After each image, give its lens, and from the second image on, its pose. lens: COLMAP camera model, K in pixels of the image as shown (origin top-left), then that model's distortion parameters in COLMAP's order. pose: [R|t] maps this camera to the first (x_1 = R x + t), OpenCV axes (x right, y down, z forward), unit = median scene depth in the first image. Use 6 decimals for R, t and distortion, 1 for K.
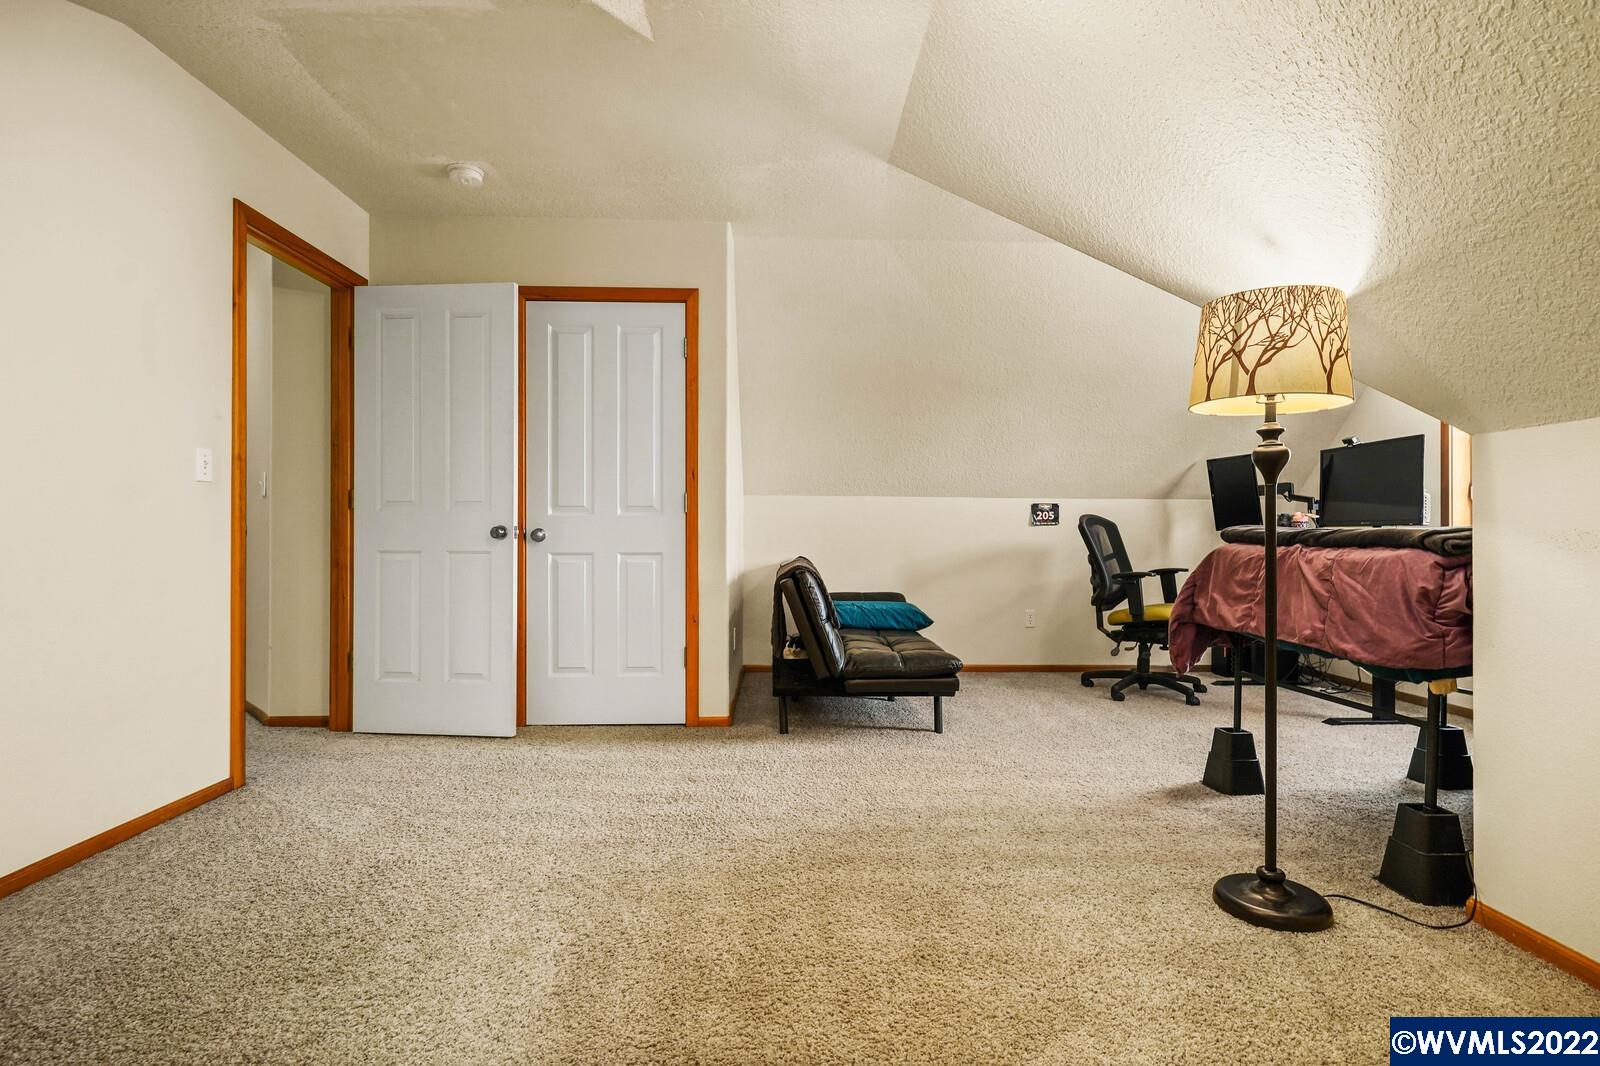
lens RADIAL K [[795.6, 0, 792.7], [0, 795.6, 540.5], [0, 0, 1]] dist [-0.088522, 0.038095]
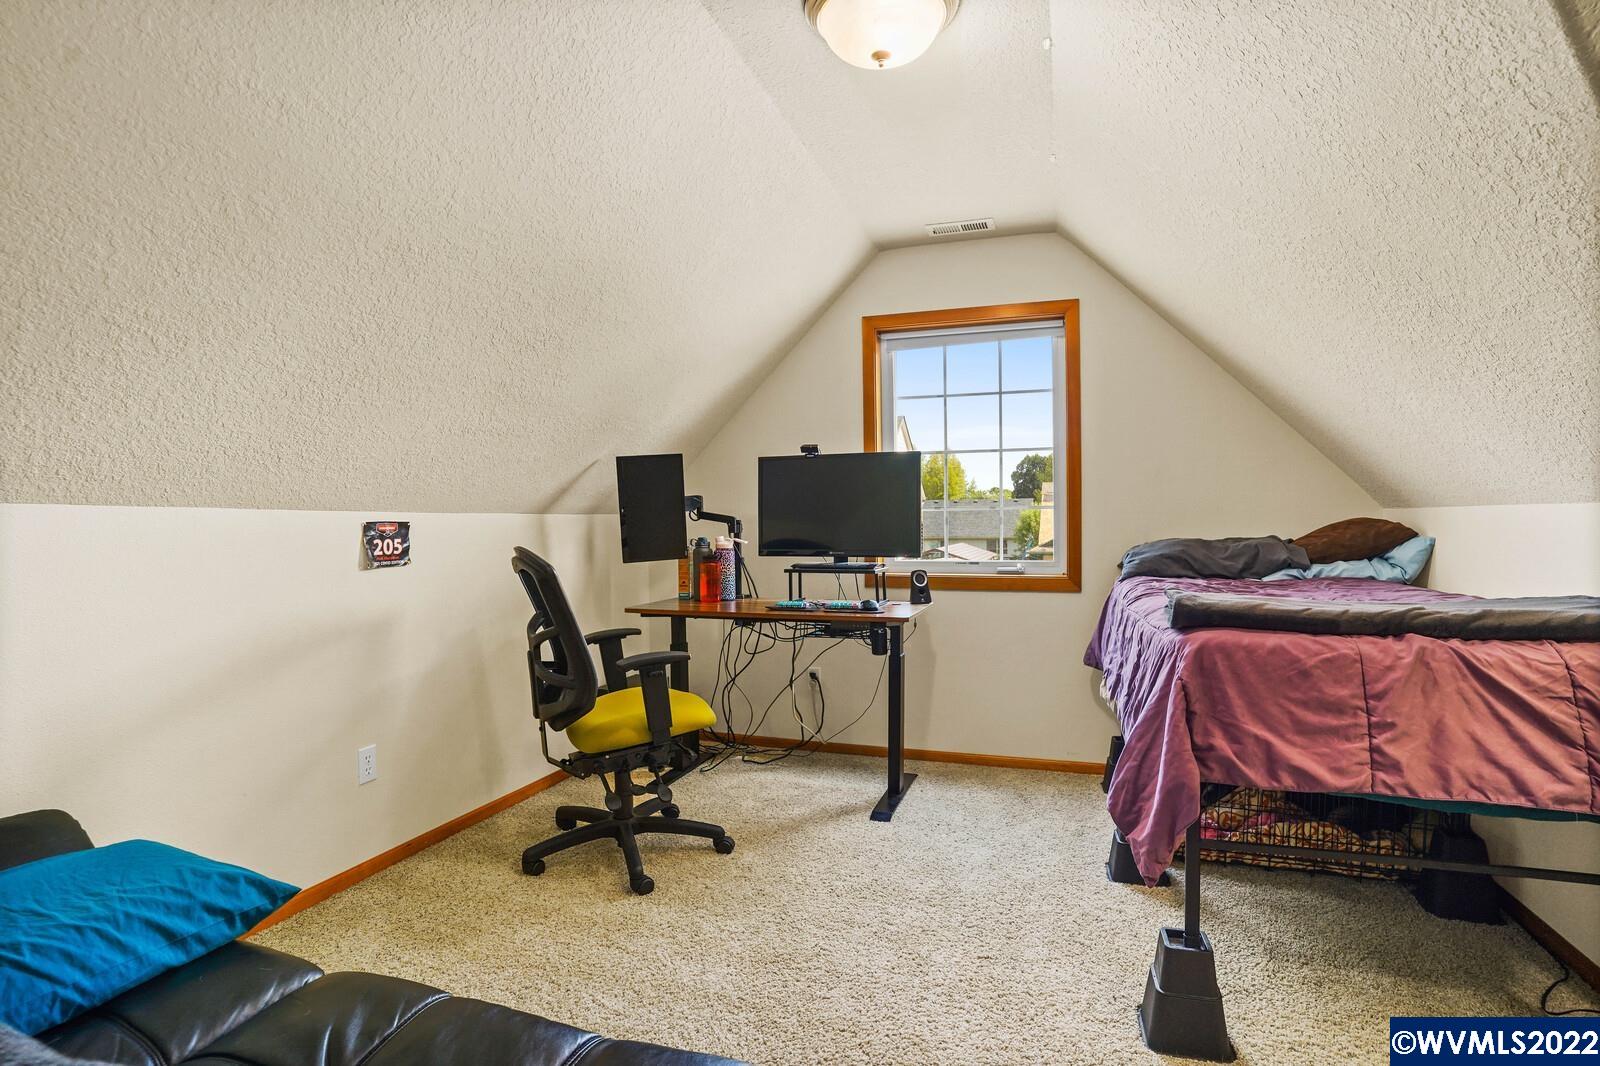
lens RADIAL K [[795.6, 0, 792.7], [0, 795.6, 540.5], [0, 0, 1]] dist [-0.088522, 0.038095]
pose [[0.333964, -0.022747, 0.942311, -0.051381], [0.010346, 0.999737, 0.020466, -0.048474], [-0.942529, 0.002914, 0.334111, 0.692099]]
